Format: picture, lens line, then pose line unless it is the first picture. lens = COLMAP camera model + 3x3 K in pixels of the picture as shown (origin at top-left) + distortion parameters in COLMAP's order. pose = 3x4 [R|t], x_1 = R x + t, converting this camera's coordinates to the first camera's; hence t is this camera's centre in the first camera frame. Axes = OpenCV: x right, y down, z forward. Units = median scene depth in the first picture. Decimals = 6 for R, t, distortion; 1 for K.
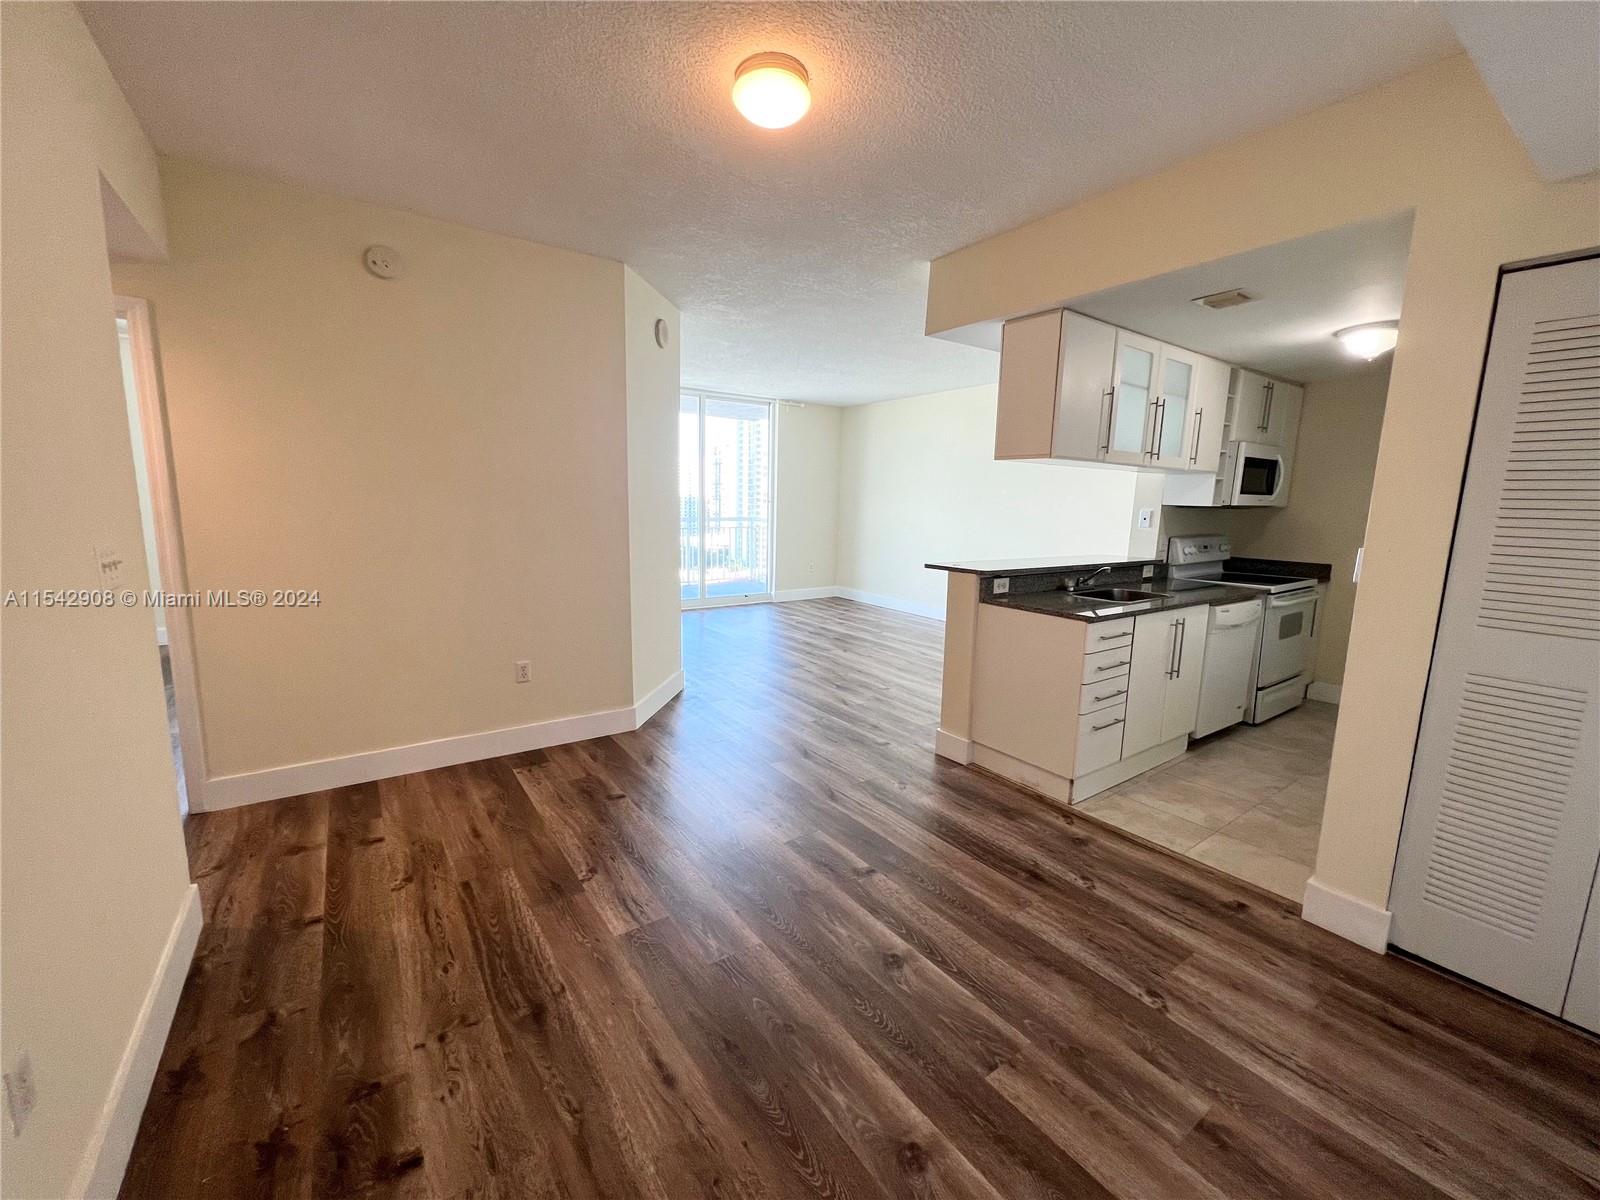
lens RADIAL K [[642.2, 0, 797.1], [0, 642.2, 595.9], [0, 0, 1]] dist [0.001429, 0.000377]
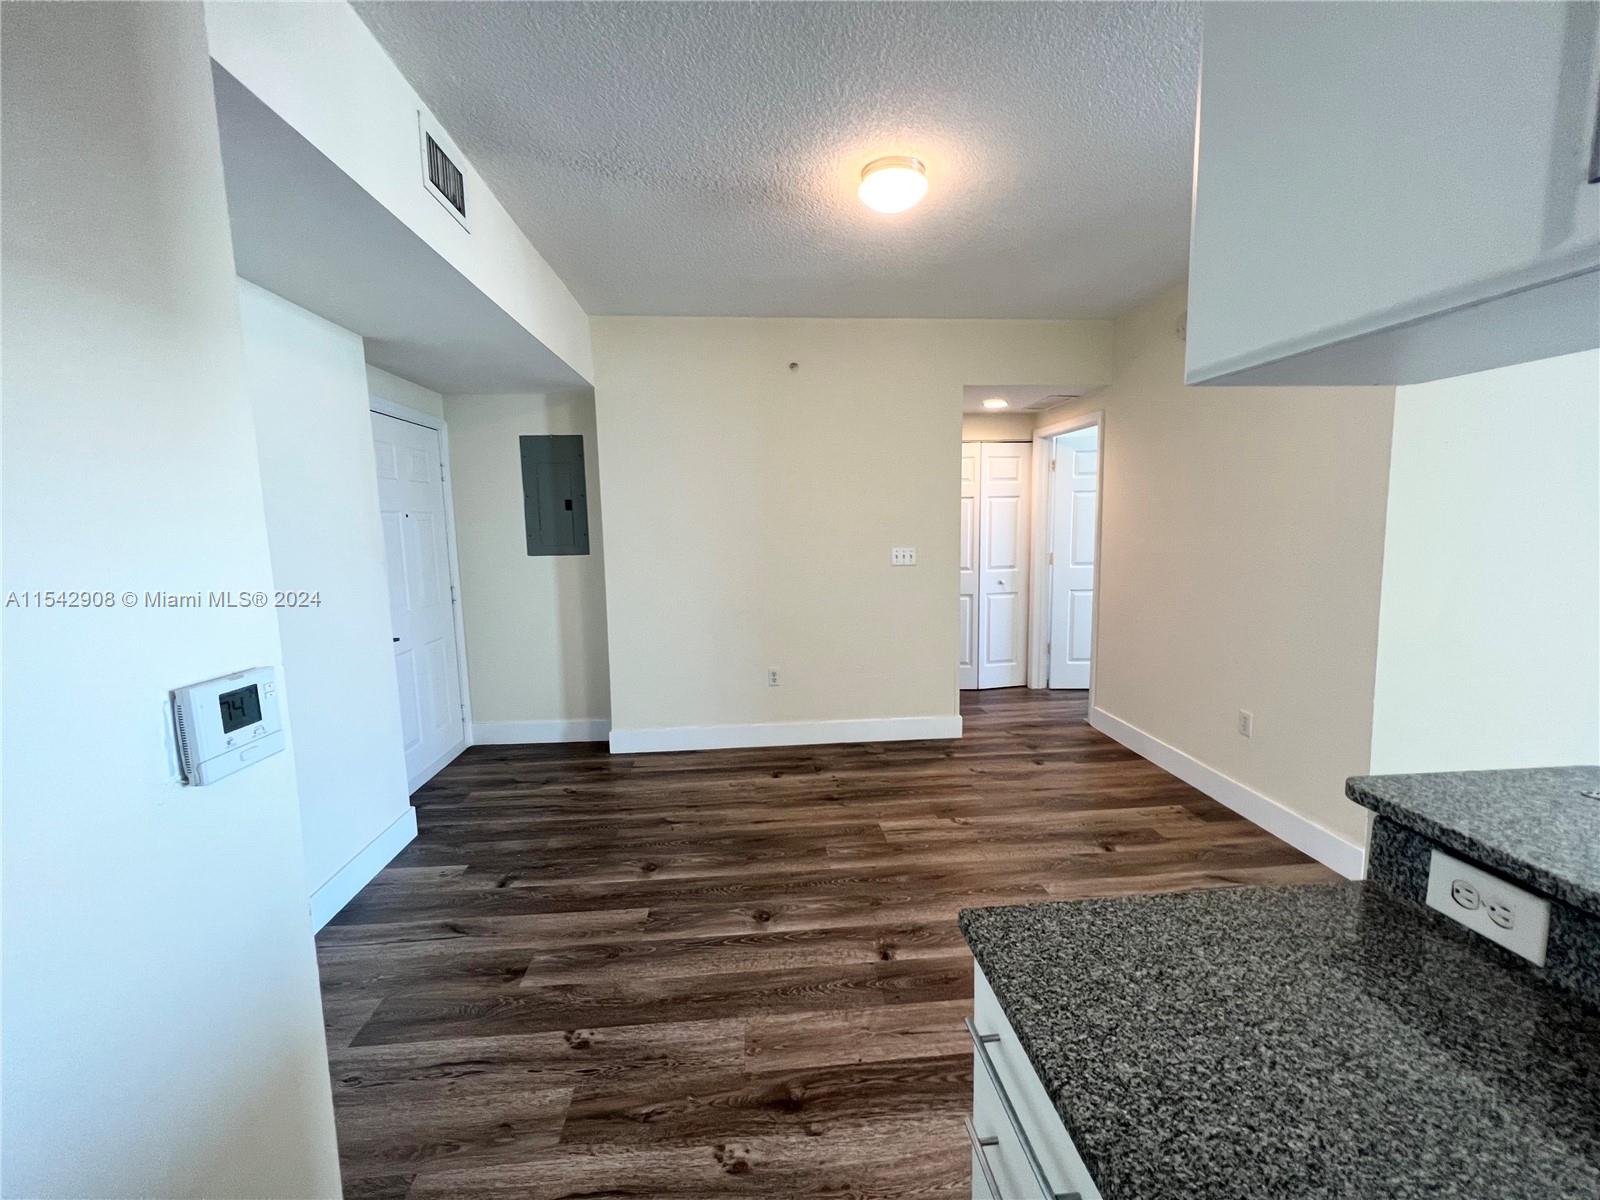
lens RADIAL K [[642.2, 0, 797.1], [0, 642.2, 595.9], [0, 0, 1]] dist [0.001429, 0.000377]
pose [[-0.502177, 0.093383, -0.859708, 0.640782], [-0.121413, 0.976691, 0.177010, -0.137929], [0.856199, 0.193270, -0.479134, 0.889311]]
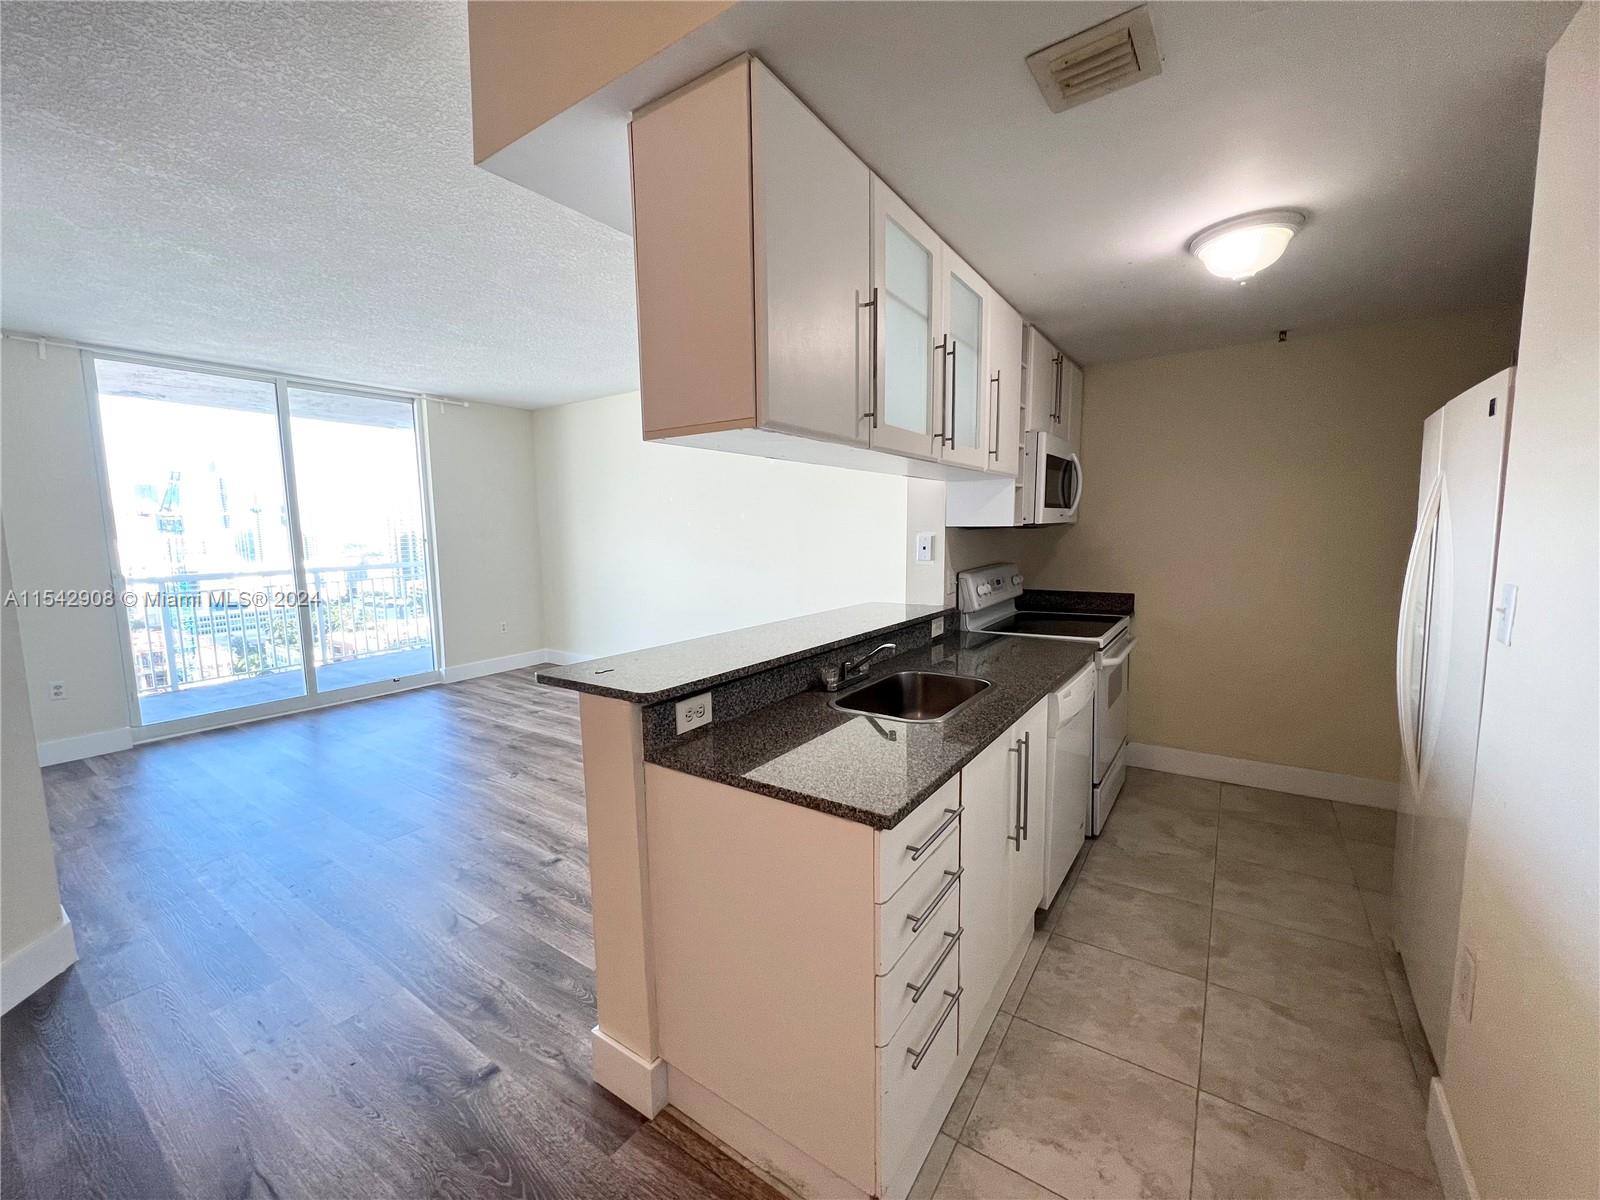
lens RADIAL K [[642.2, 0, 797.1], [0, 642.2, 595.9], [0, 0, 1]] dist [0.001429, 0.000377]
pose [[0.938080, -0.073268, 0.338582, 0.239253], [0.087623, 0.995780, -0.027286, -0.082510], [-0.335154, 0.055264, 0.940541, 0.537944]]
